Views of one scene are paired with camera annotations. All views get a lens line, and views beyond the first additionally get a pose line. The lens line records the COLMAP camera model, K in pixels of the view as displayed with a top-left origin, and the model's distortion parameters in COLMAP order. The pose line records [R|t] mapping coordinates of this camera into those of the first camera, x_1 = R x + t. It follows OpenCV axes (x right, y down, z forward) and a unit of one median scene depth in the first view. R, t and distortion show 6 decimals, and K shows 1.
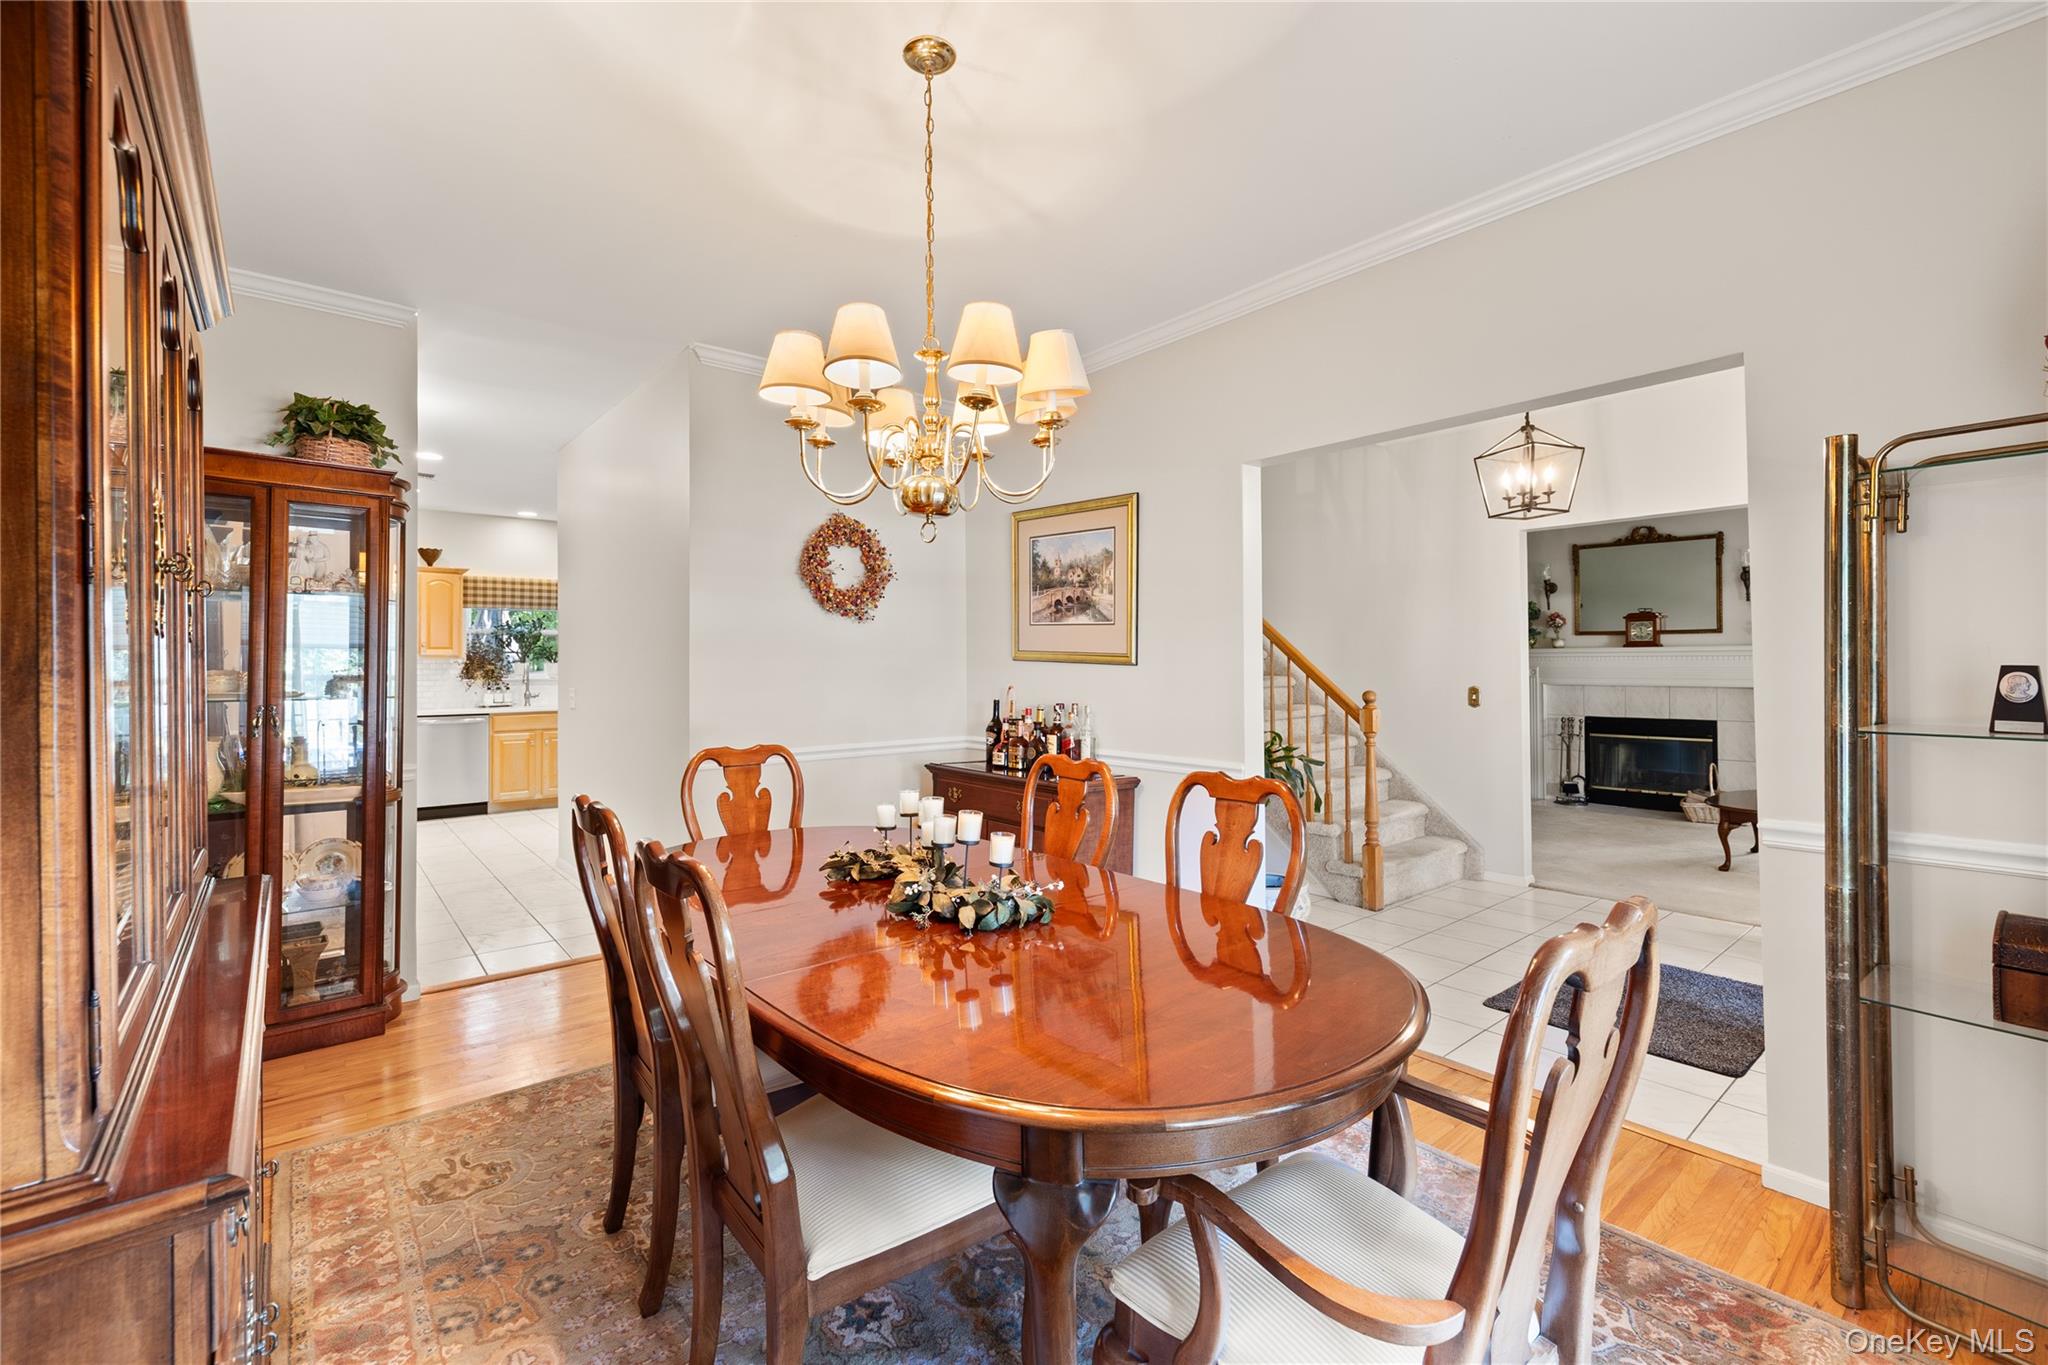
lens RADIAL K [[872.5, 0, 1021.7], [0, 872.5, 668.9], [0, 0, 1]] dist [0.002029, -0.001612]
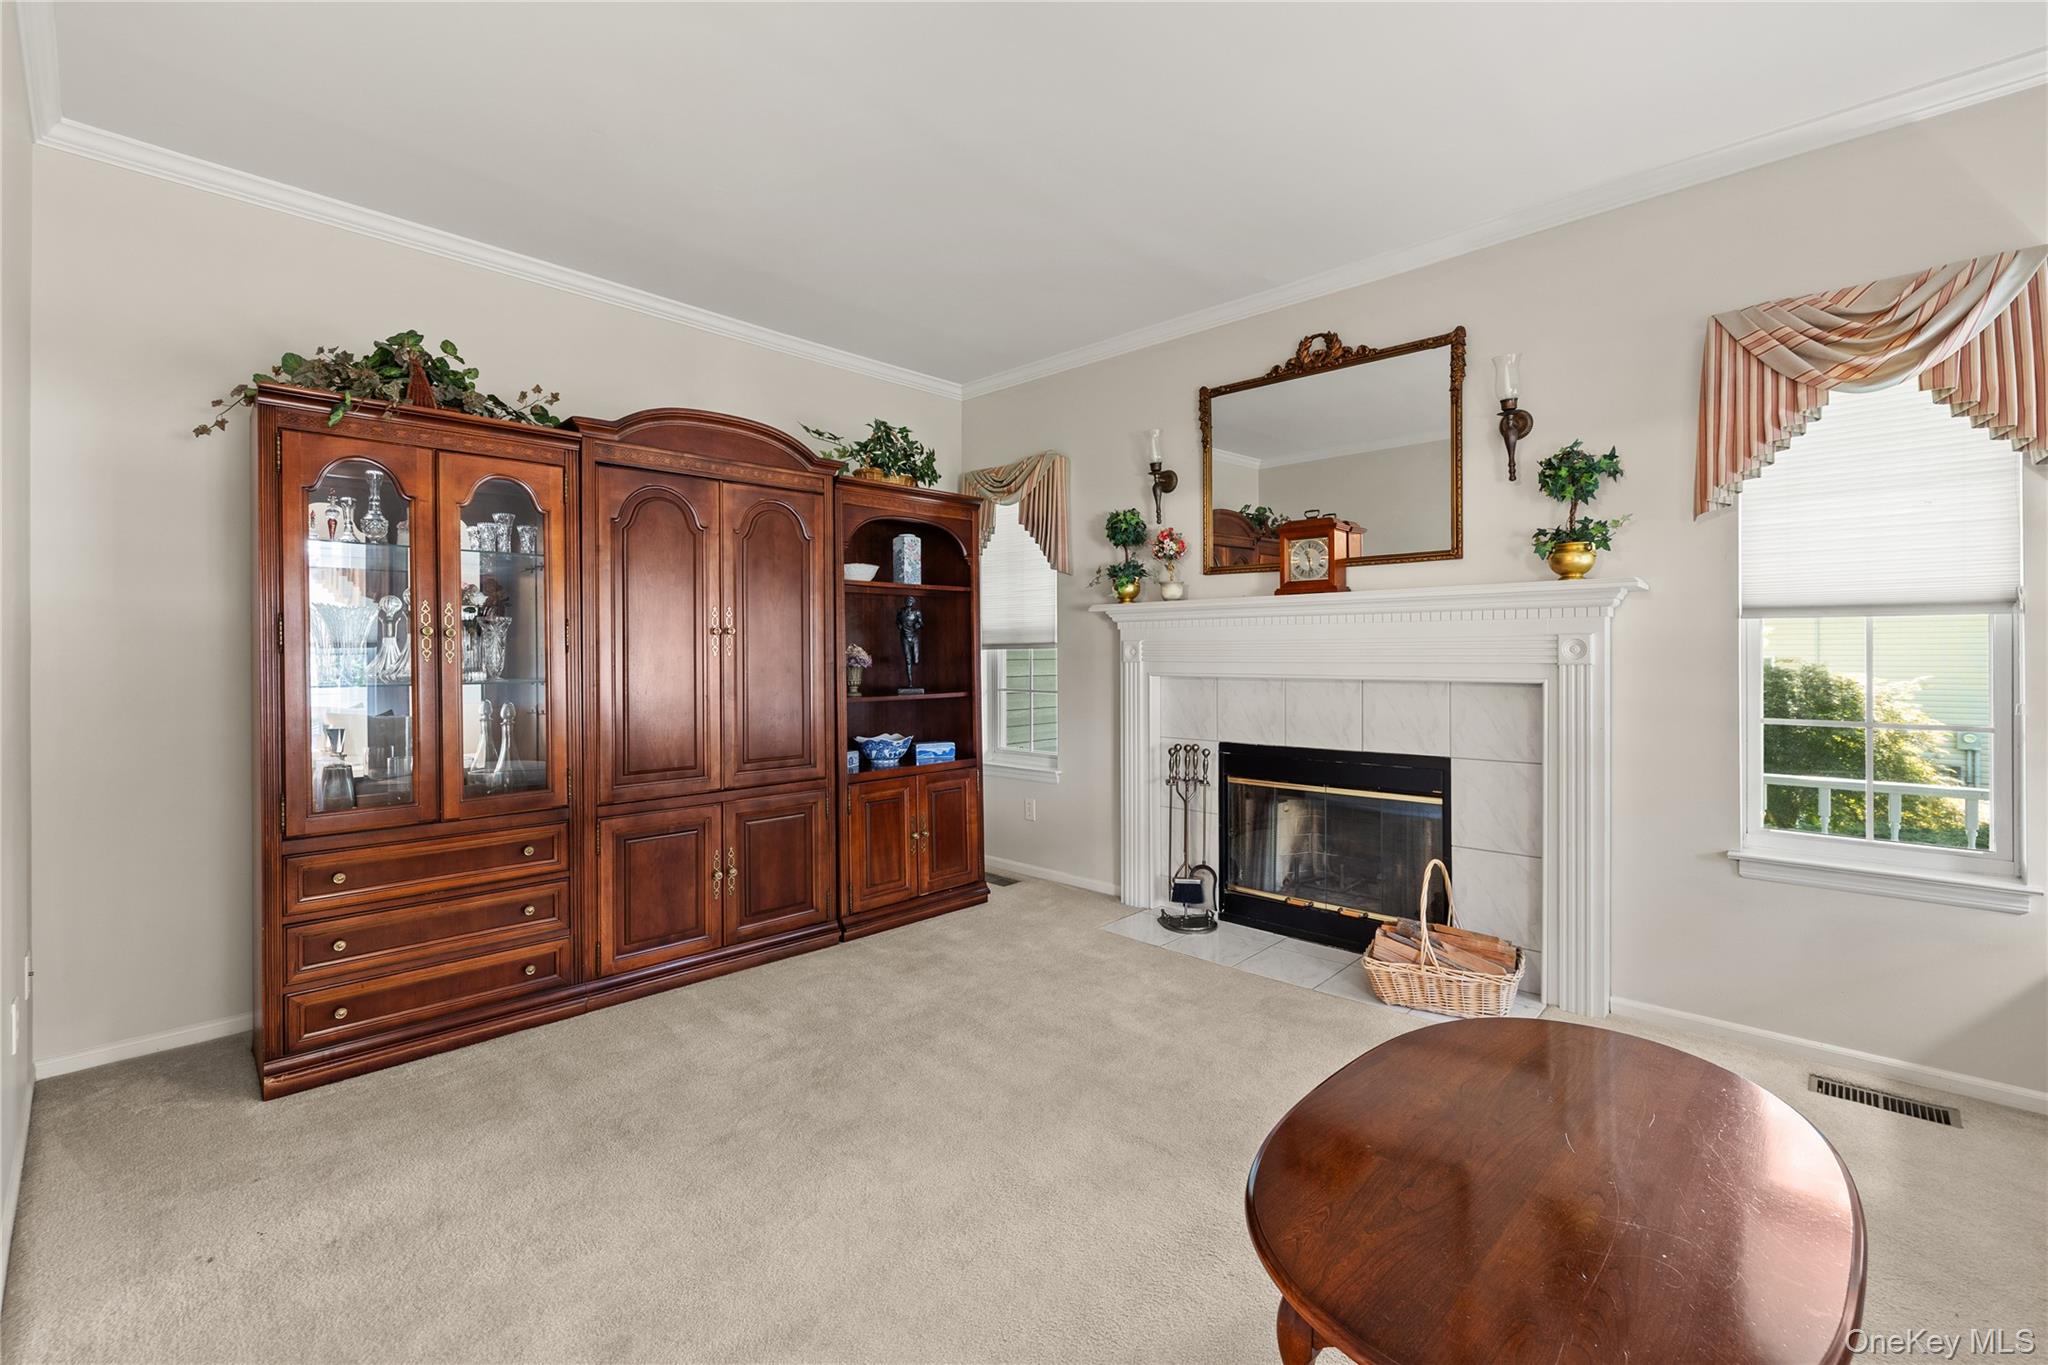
lens RADIAL K [[872.5, 0, 1030.1], [0, 872.5, 670.7], [0, 0, 1]] dist [0.002029, -0.001612]
pose [[0.991477, 0.000947, 0.130282, 0.502666], [-0.002020, 0.999965, 0.008100, 0.011550], [-0.130269, -0.008294, 0.991444, 0.561645]]
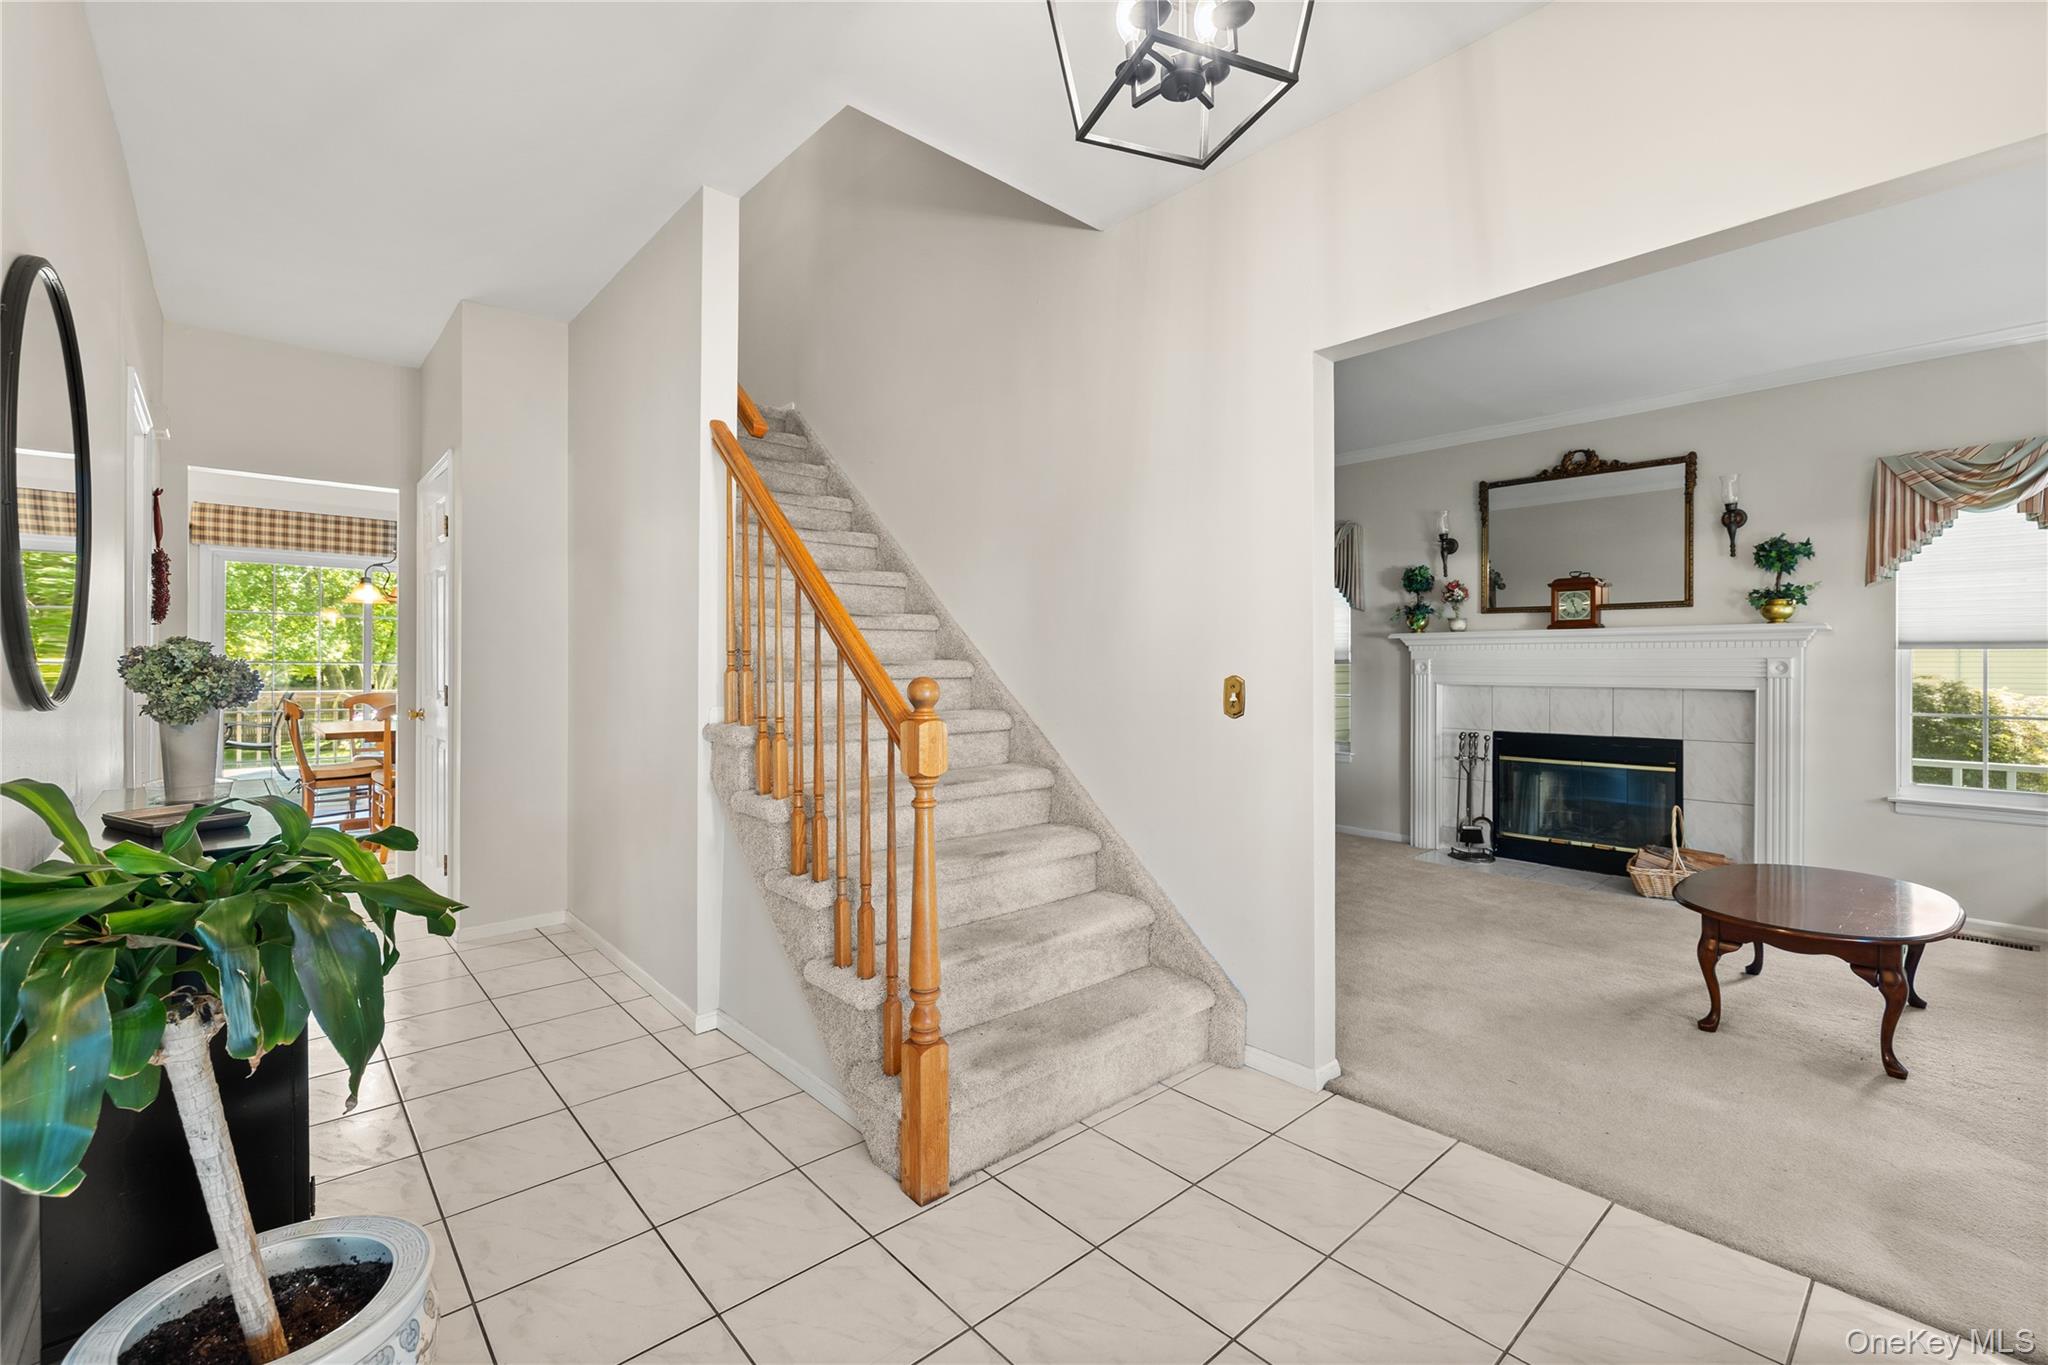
lens RADIAL K [[872.5, 0, 1019.6], [0, 872.5, 680.9], [0, 0, 1]] dist [0.002029, -0.001612]
pose [[0.999145, 0.008330, 0.040488, 0.256238], [-0.008636, 0.999935, 0.007387, 0.013524], [-0.040423, -0.007731, 0.999153, 0.344560]]
